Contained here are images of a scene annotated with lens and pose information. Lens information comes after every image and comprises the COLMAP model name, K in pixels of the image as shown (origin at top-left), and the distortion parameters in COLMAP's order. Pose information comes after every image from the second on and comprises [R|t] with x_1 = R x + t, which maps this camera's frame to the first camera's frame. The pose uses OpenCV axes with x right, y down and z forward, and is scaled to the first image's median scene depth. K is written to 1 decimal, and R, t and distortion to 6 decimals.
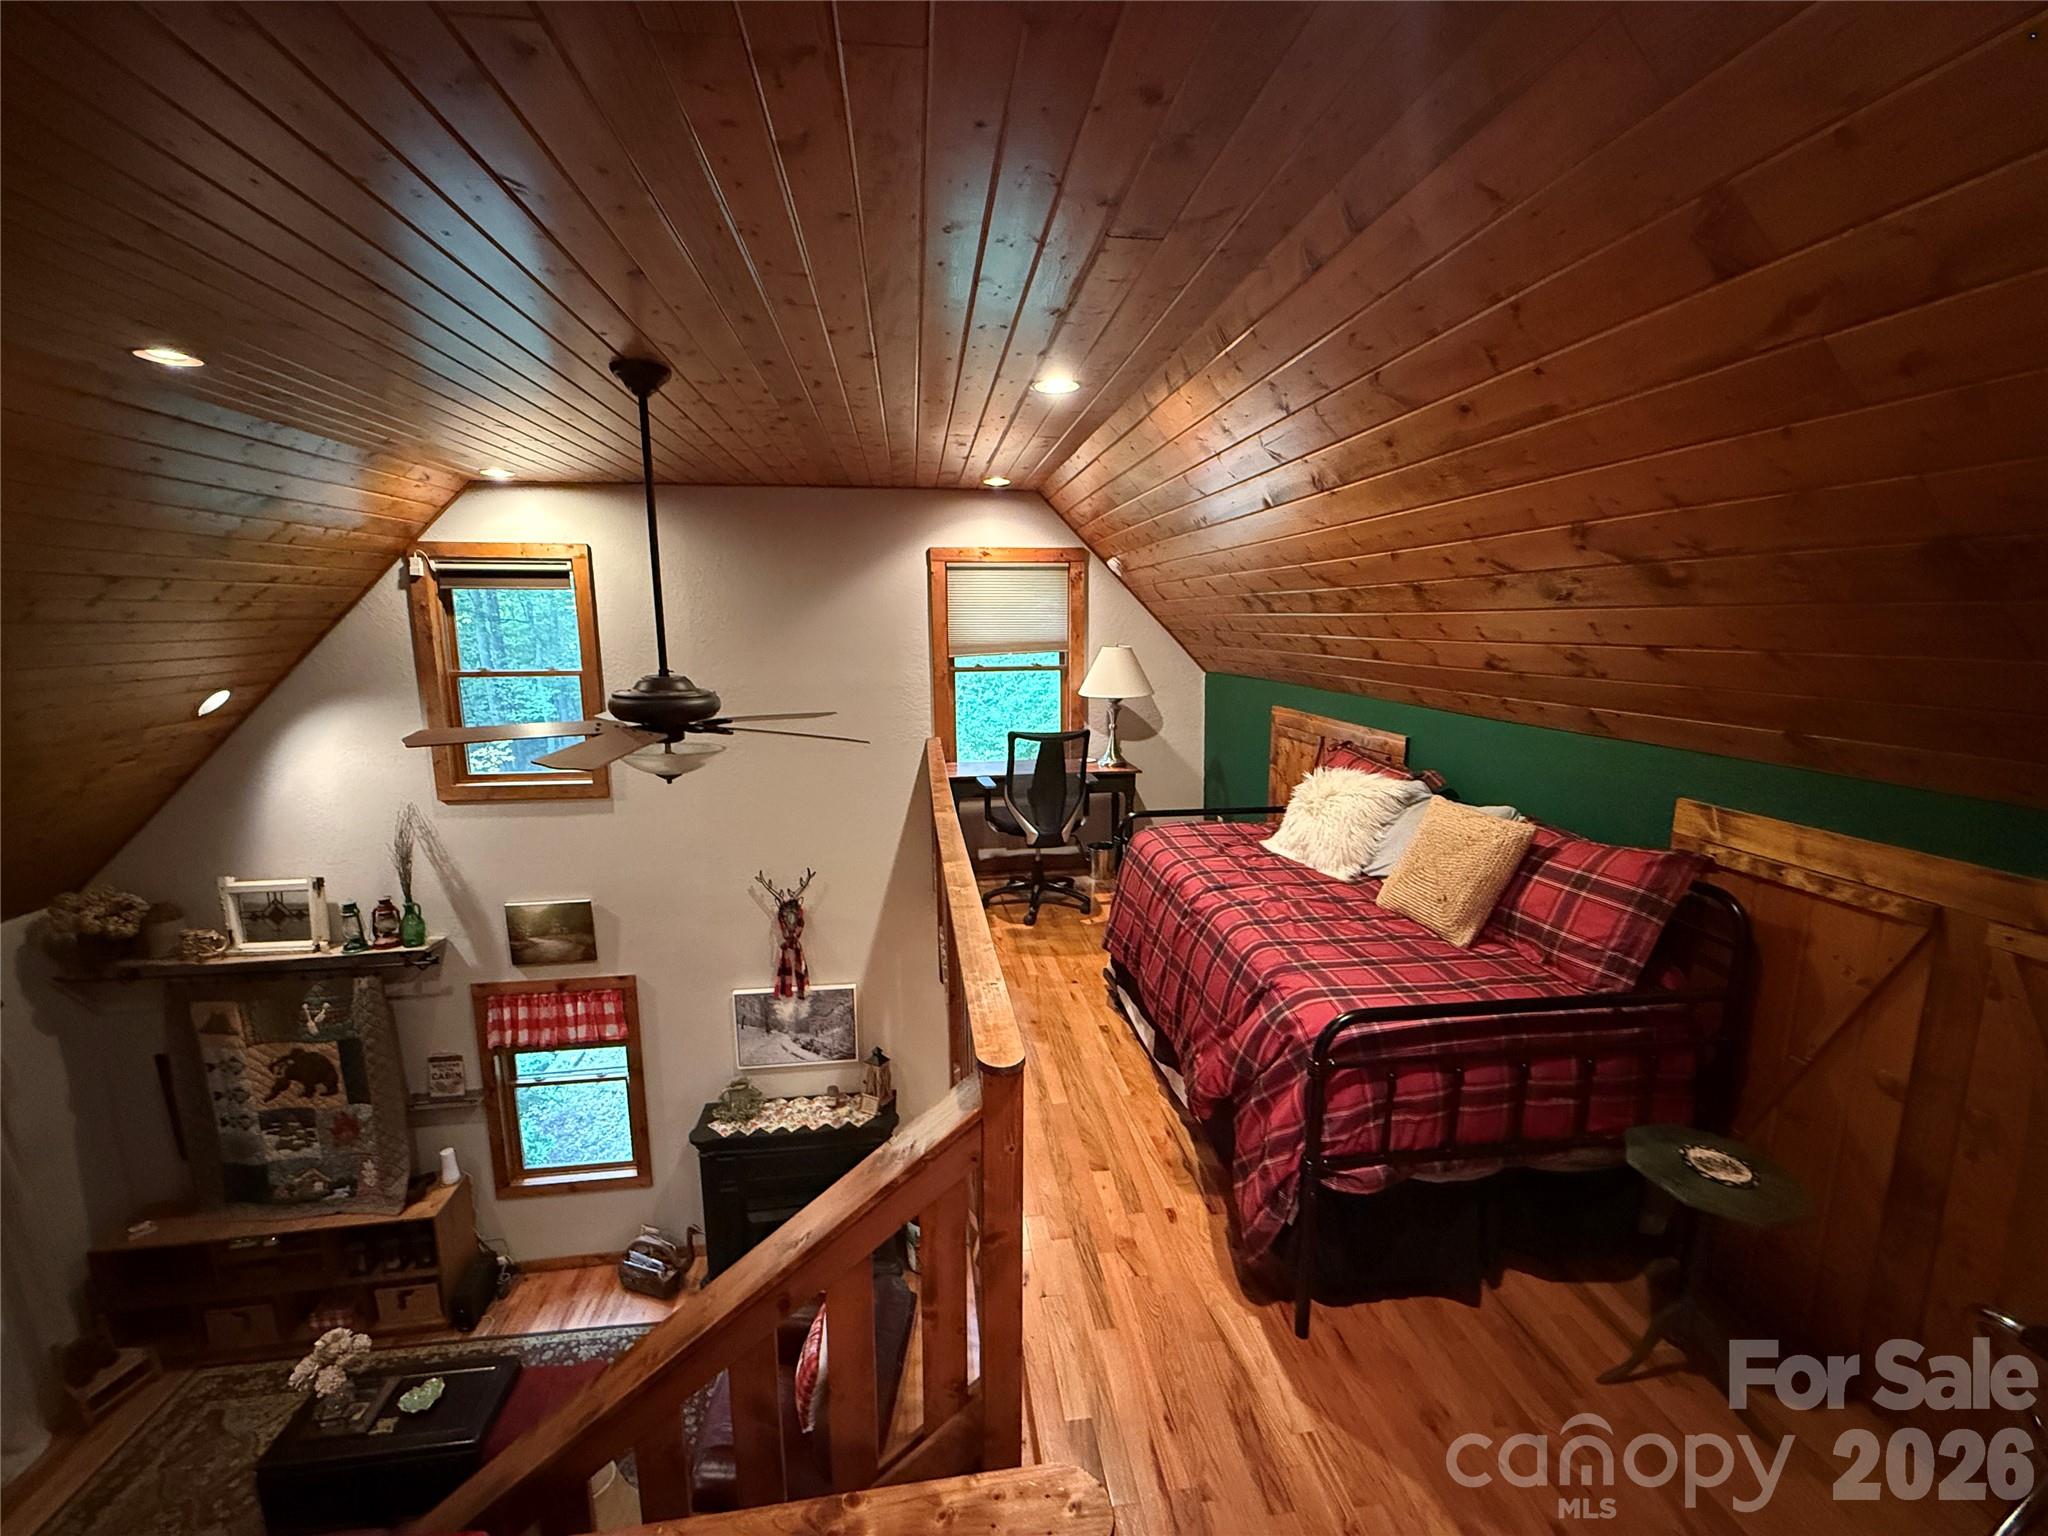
lens RADIAL K [[817.8, 0, 1016.8], [0, 817.8, 767.8], [0, 0, 1]] dist [0.001482, -0.000279]
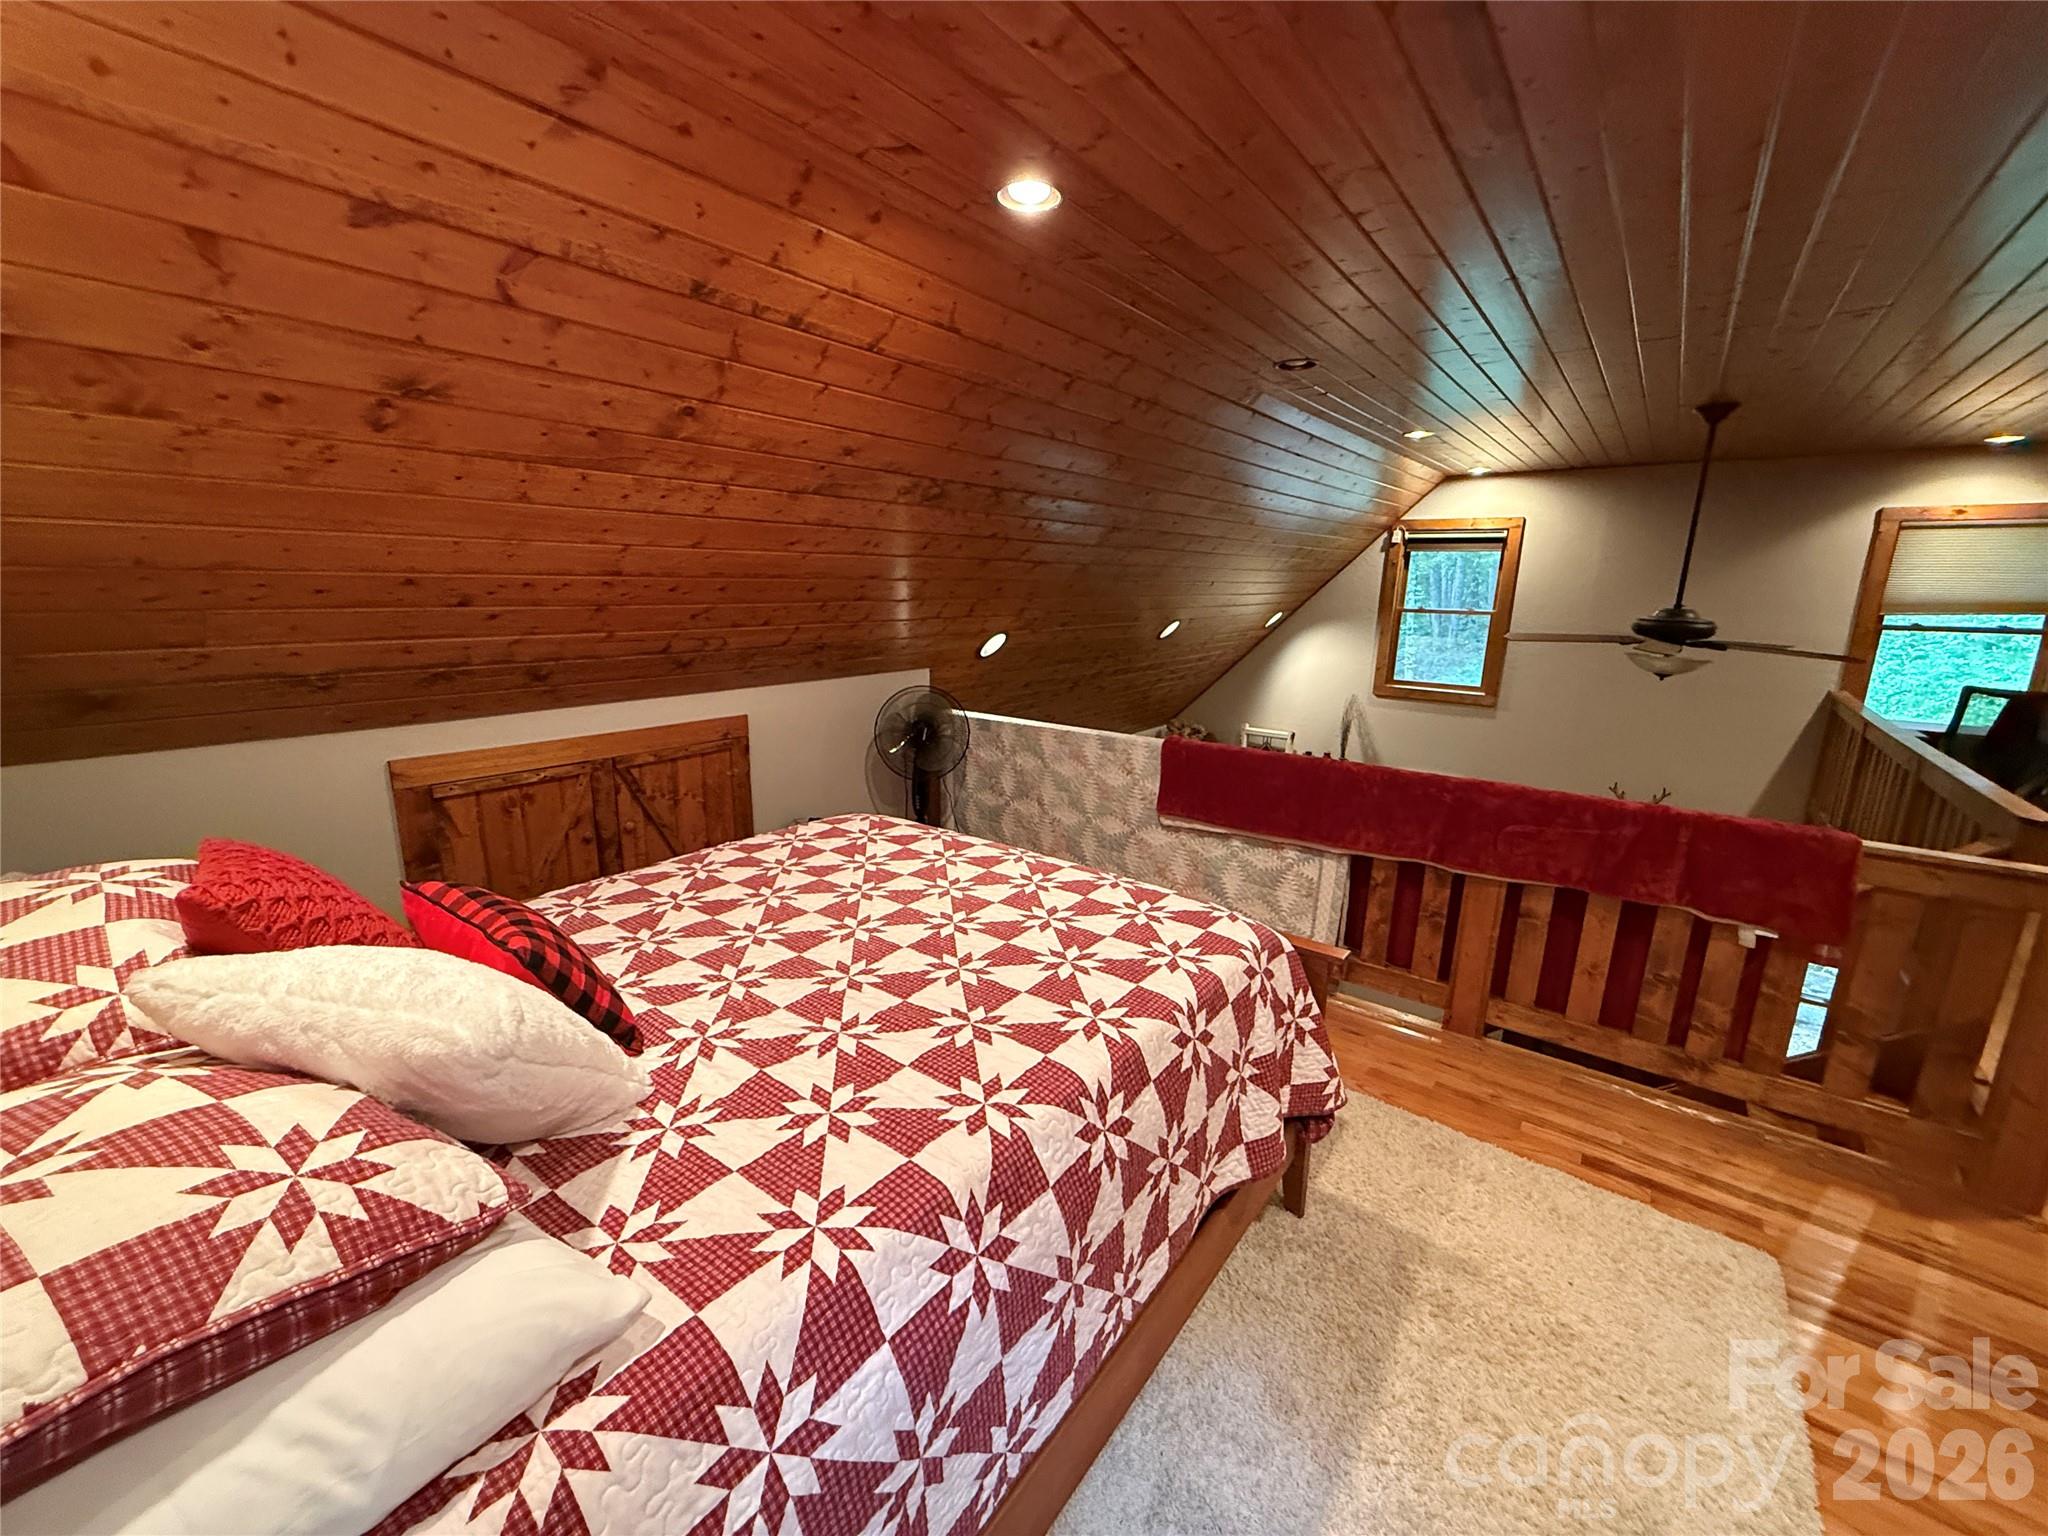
lens RADIAL K [[817.8, 0, 1017.4], [0, 817.8, 765.8], [0, 0, 1]] dist [0.001482, -0.000279]
pose [[0.700649, 0.174993, -0.691714, -0.102434], [-0.143664, 0.984203, 0.103468, 0.107497], [0.698893, 0.026880, 0.714721, -0.522554]]
